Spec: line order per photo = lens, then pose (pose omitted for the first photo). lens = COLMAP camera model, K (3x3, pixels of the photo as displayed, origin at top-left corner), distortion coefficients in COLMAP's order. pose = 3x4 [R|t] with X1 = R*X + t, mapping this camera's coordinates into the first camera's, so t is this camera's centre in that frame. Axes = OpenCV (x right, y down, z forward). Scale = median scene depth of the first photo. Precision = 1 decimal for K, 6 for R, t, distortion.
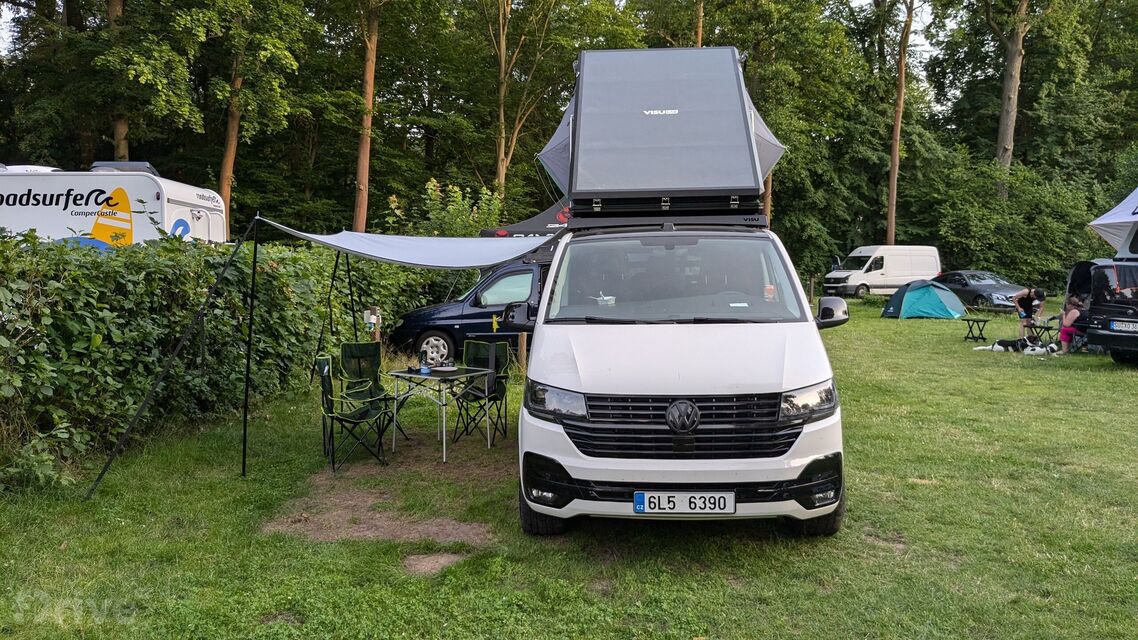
lens RADIAL K [[910.3, 0, 562.7], [0, 910.3, 326.5], [0, 0, 1]] dist [0.052270, -0.081893]
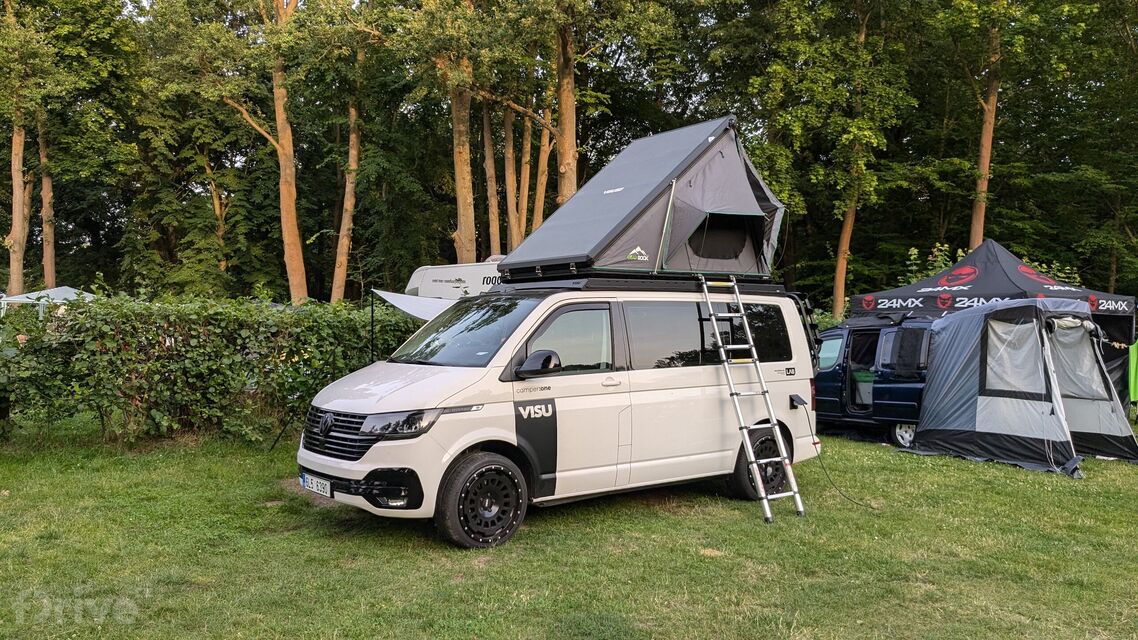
lens RADIAL K [[910.3, 0, 562.7], [0, 910.3, 326.5], [0, 0, 1]] dist [0.052270, -0.081893]
pose [[0.650076, 0.012264, -0.759771, 0.579990], [-0.071281, 0.996445, -0.044904, -0.006097], [0.756519, 0.083348, 0.648639, 0.140375]]
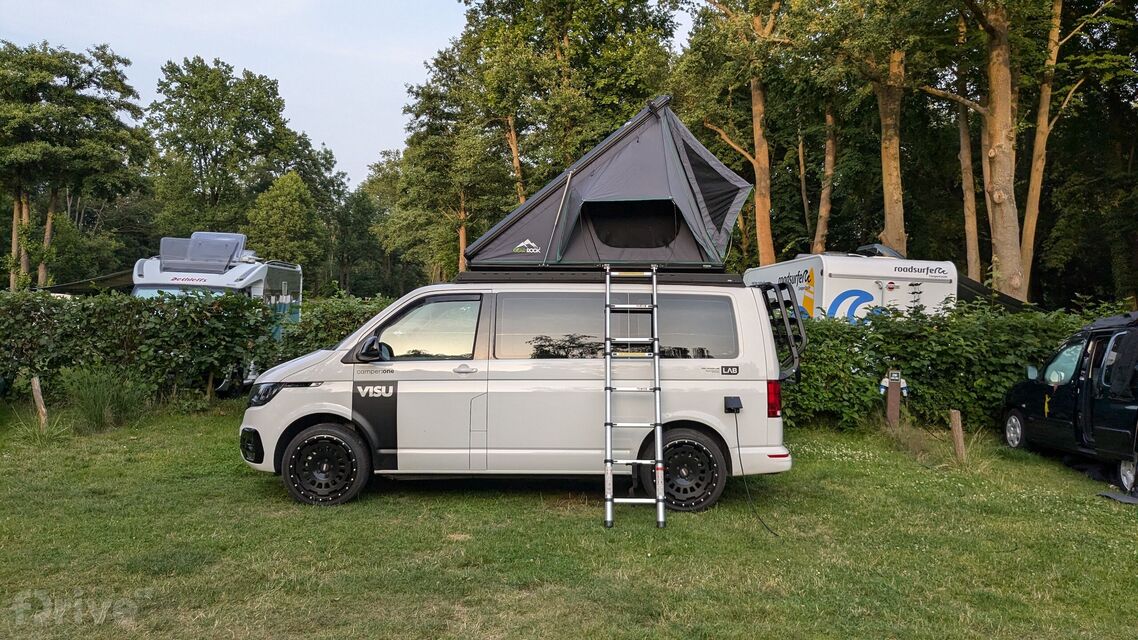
lens RADIAL K [[910.3, 0, 562.7], [0, 910.3, 326.5], [0, 0, 1]] dist [0.052270, -0.081893]
pose [[0.061931, 0.004442, -0.998071, 0.779528], [-0.096880, 0.995295, -0.001582, -0.034223], [0.993367, 0.096791, 0.062070, 0.586359]]
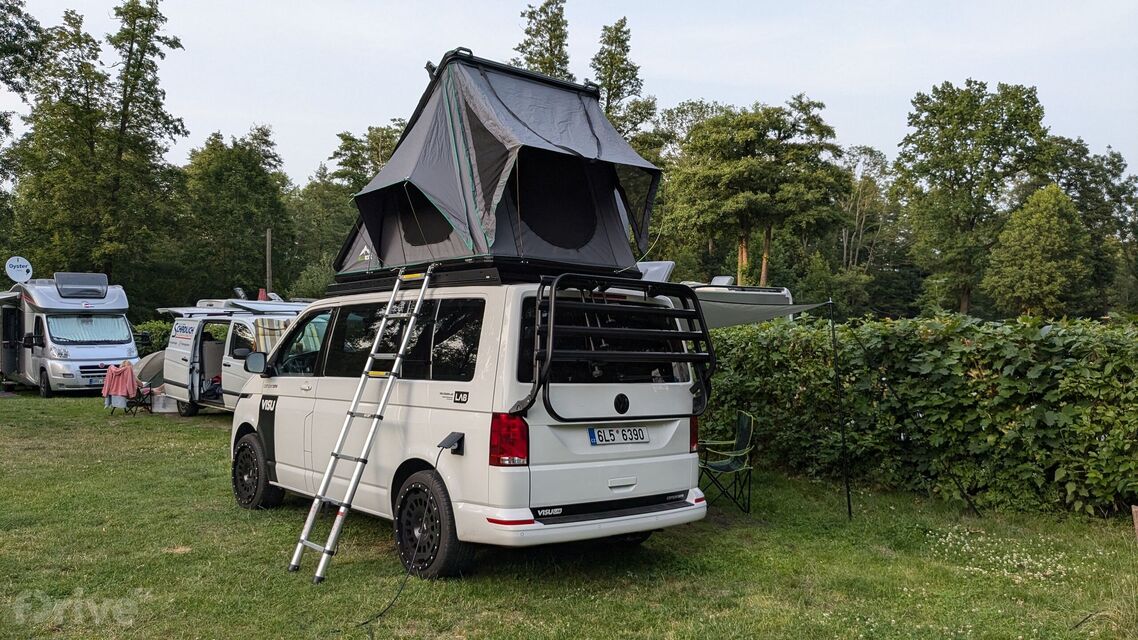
lens RADIAL K [[910.3, 0, 562.7], [0, 910.3, 326.5], [0, 0, 1]] dist [0.052270, -0.081893]
pose [[-0.724107, -0.021193, -0.689362, 0.440643], [-0.068058, 0.996845, 0.040842, -0.075764], [0.686321, 0.076491, -0.723265, 1.121886]]
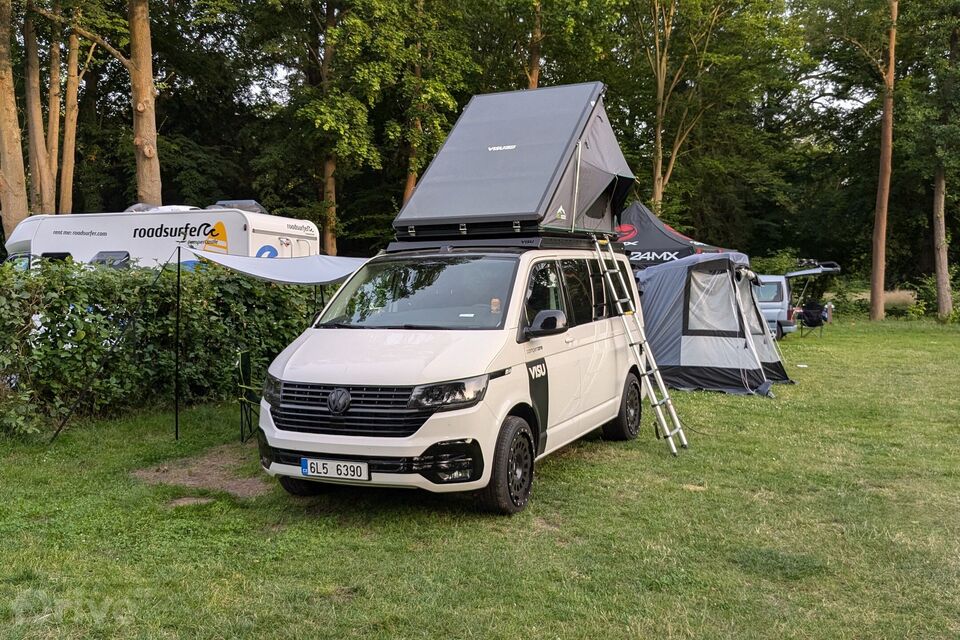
lens RADIAL K [[906.7, 0, 474.6], [0, 906.7, 332.5], [0, 0, 1]] dist [0.052058, -0.008914]
pose [[0.930732, 0.020002, -0.365154, 0.307304], [-0.024831, 0.999655, -0.008533, 0.004011], [0.364858, 0.017009, 0.930908, -0.040789]]
